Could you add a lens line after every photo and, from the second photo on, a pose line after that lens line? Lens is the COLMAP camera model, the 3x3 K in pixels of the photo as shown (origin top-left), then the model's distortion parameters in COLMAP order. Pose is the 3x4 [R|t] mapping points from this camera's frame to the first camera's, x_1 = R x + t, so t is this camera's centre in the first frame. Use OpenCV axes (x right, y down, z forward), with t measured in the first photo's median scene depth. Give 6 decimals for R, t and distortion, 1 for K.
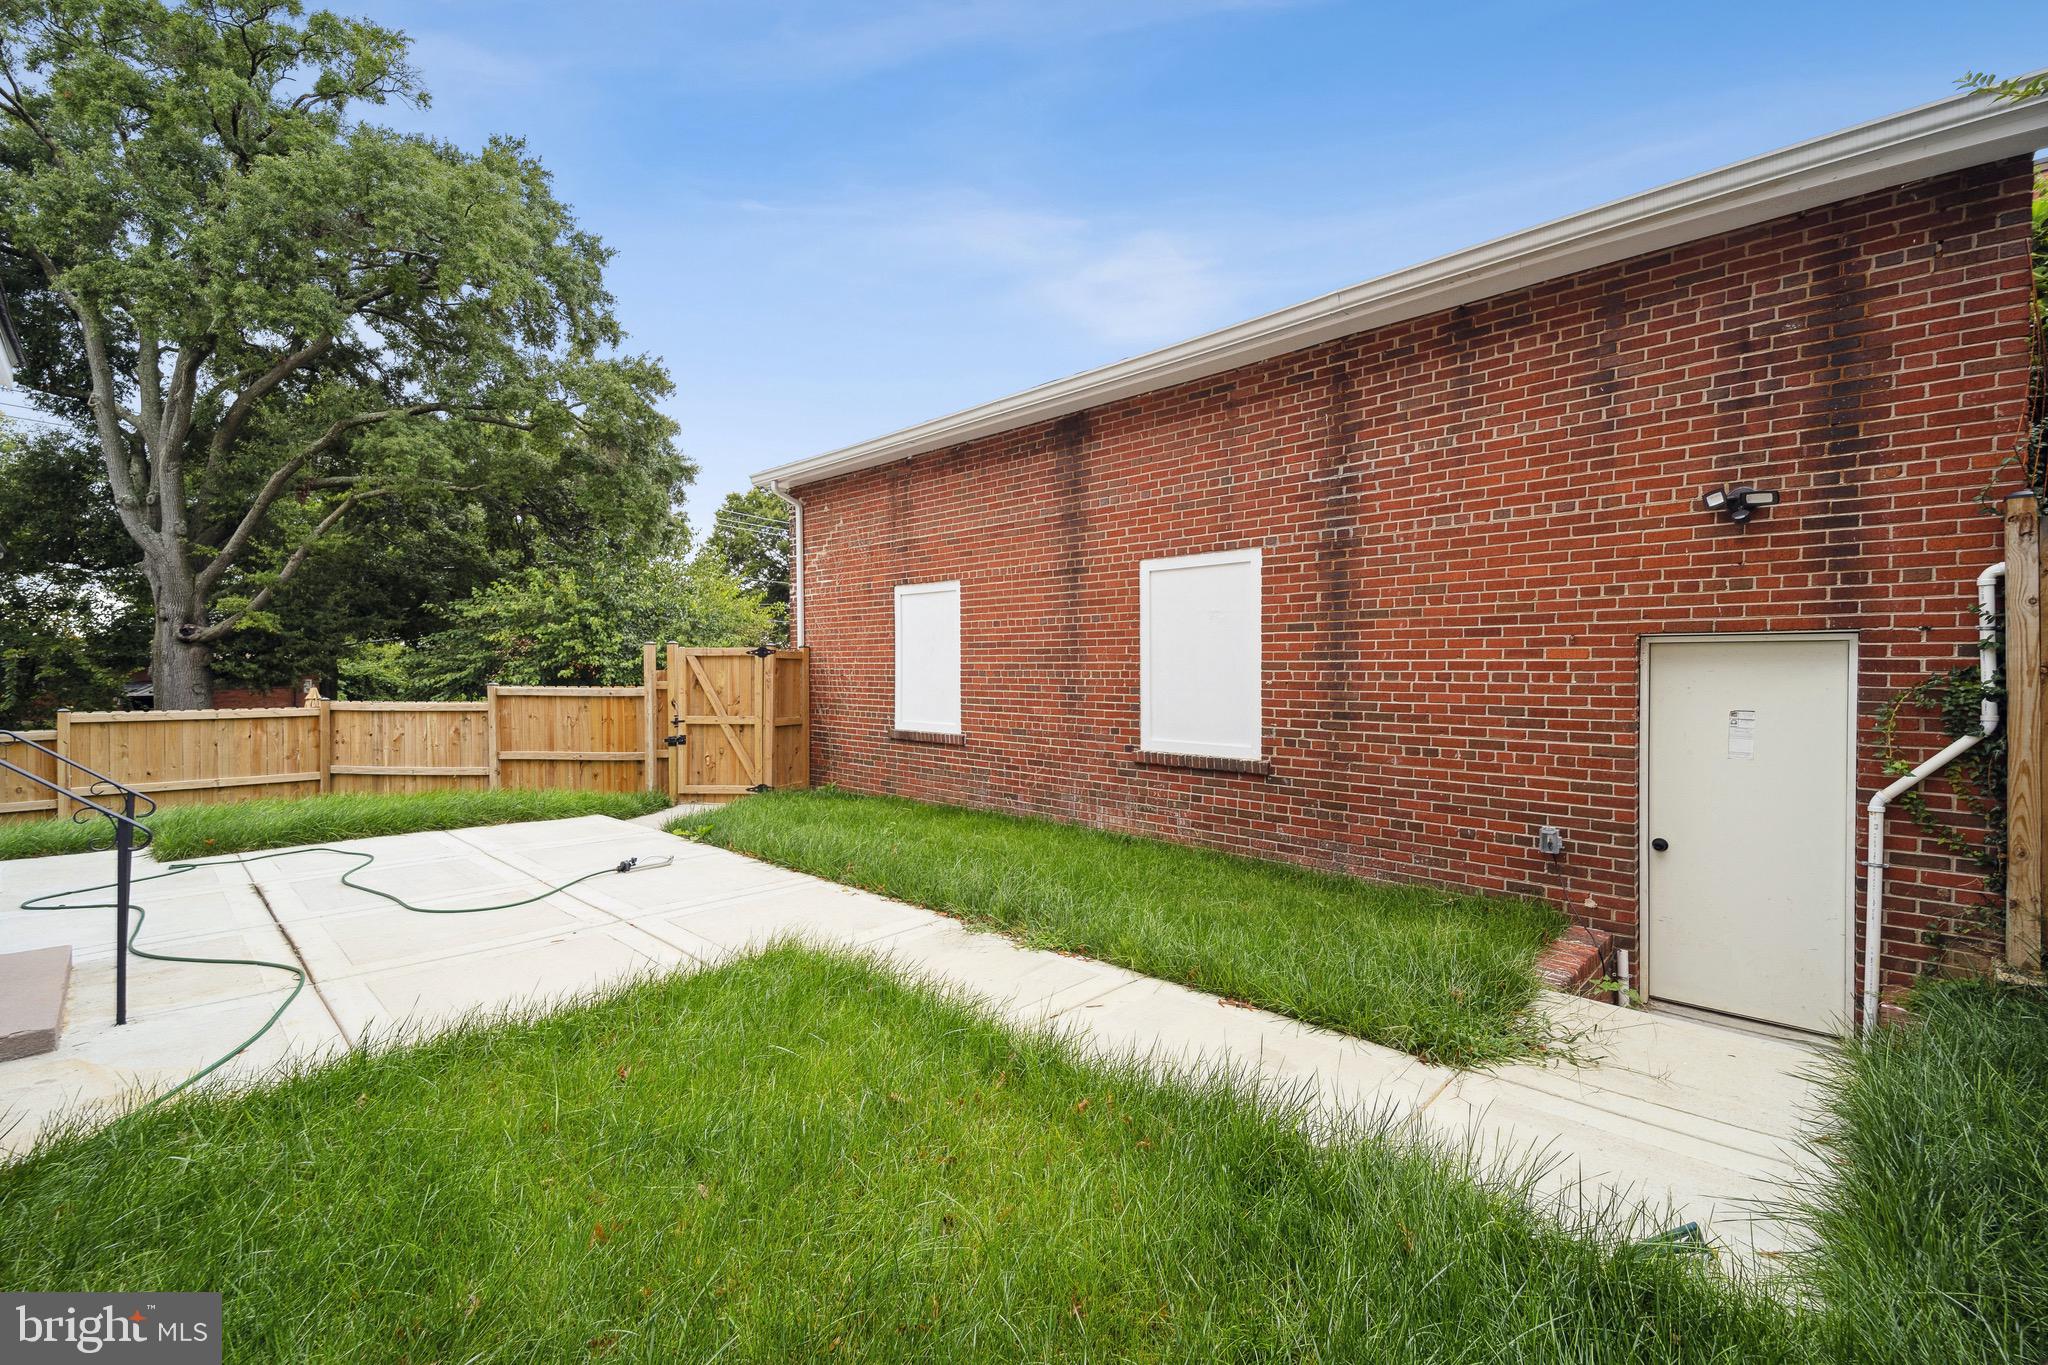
lens RADIAL K [[821.4, 0, 1038.9], [0, 821.4, 685.9], [0, 0, 1]] dist [0.026816, -0.018040]
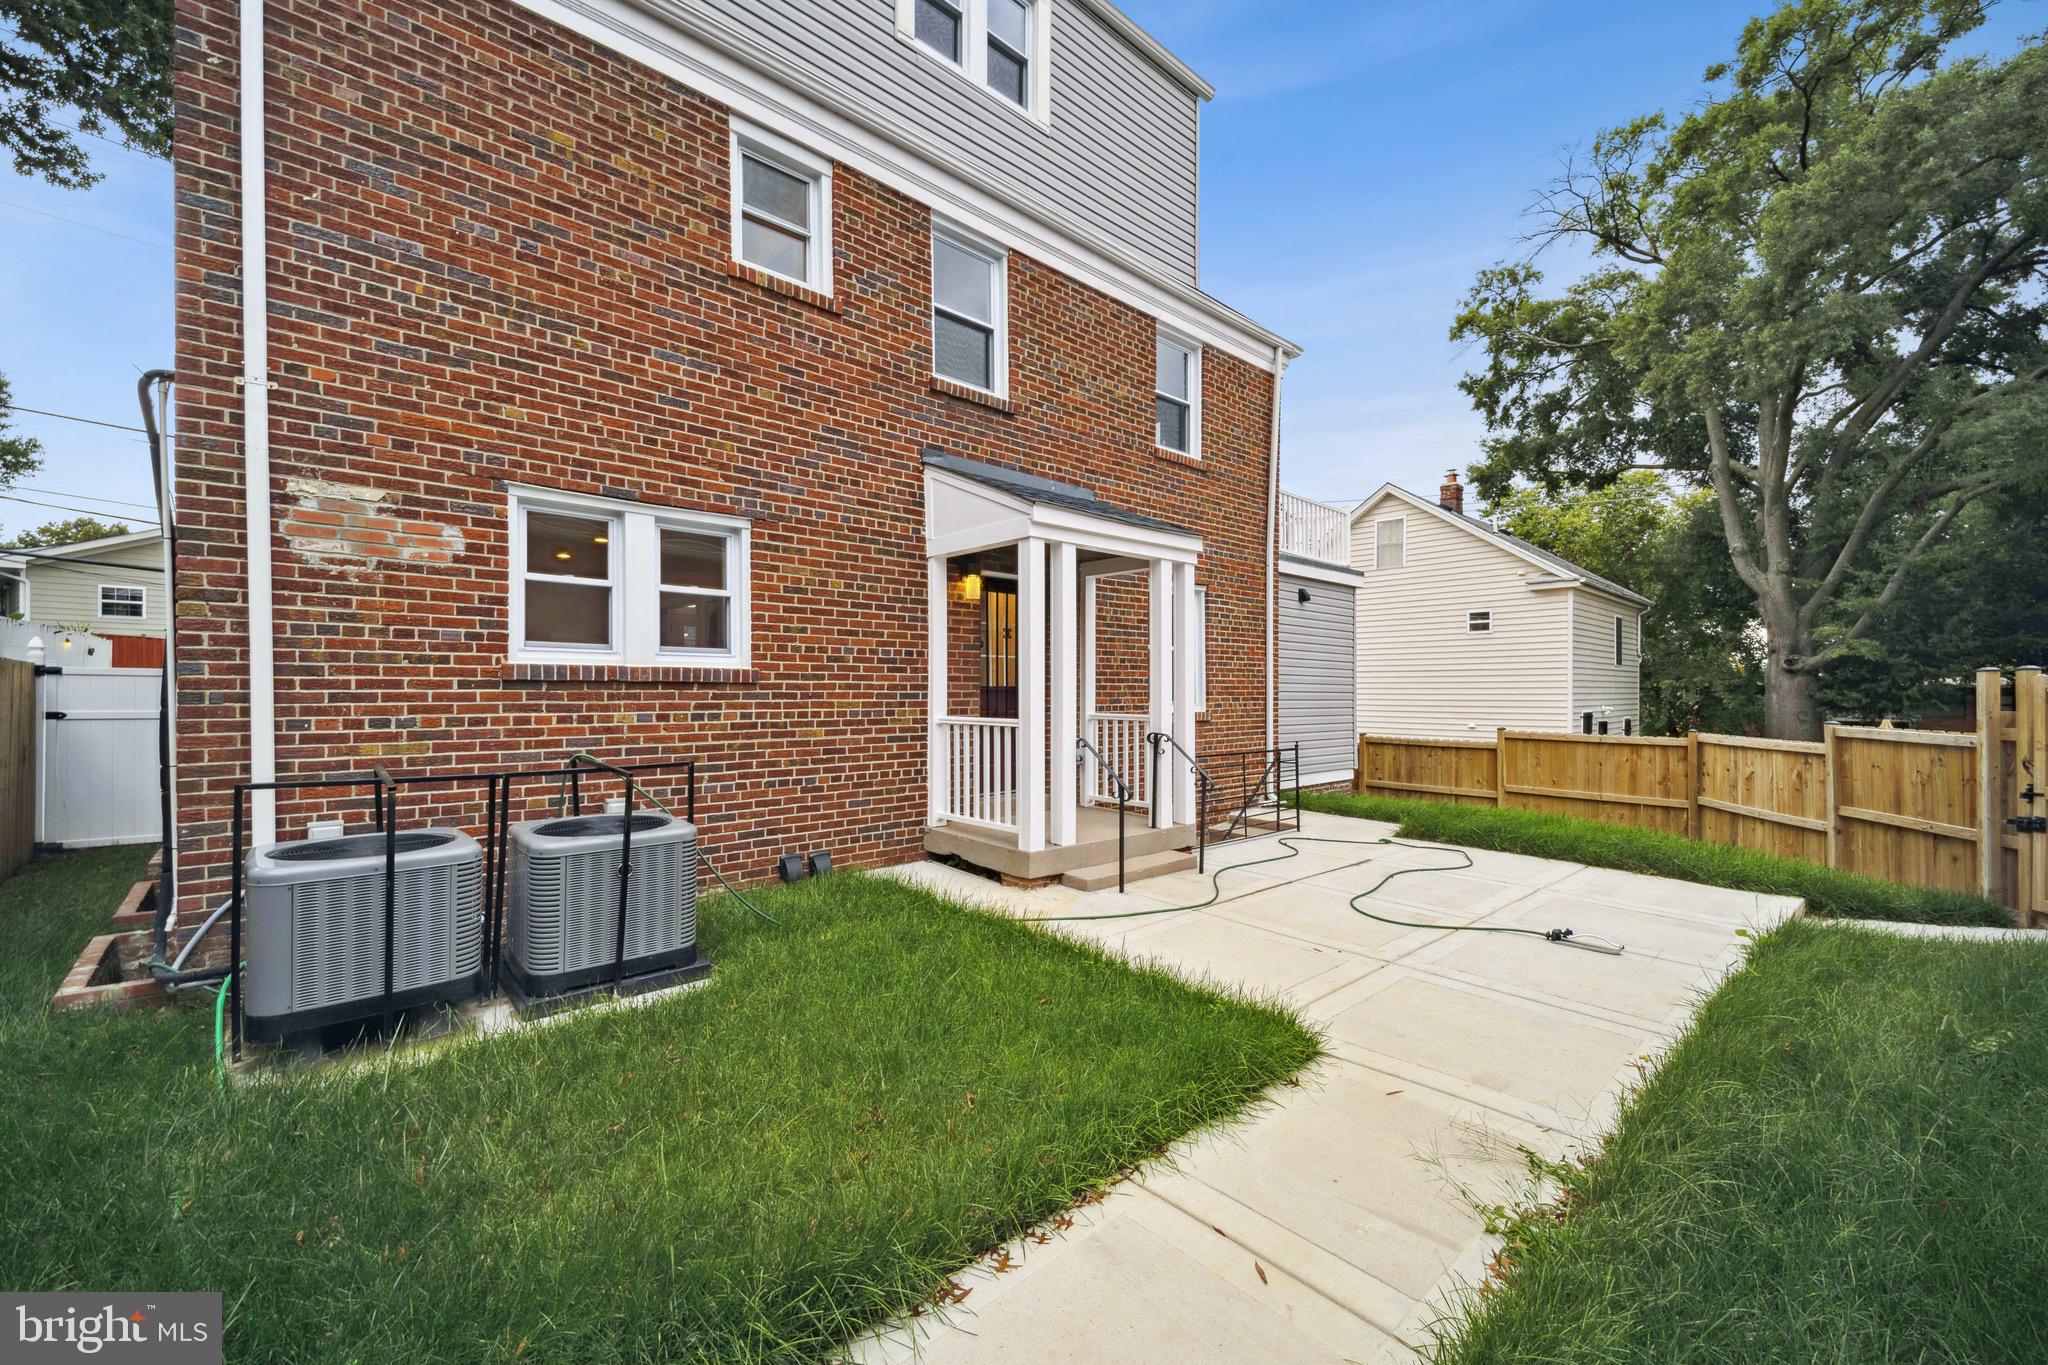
lens RADIAL K [[821.4, 0, 1038.9], [0, 821.4, 685.9], [0, 0, 1]] dist [0.026816, -0.018040]
pose [[-0.084703, -0.002258, -0.996404, 0.227151], [-0.028453, 0.999595, 0.000153, -0.016329], [0.996000, 0.028363, -0.084733, 0.280398]]
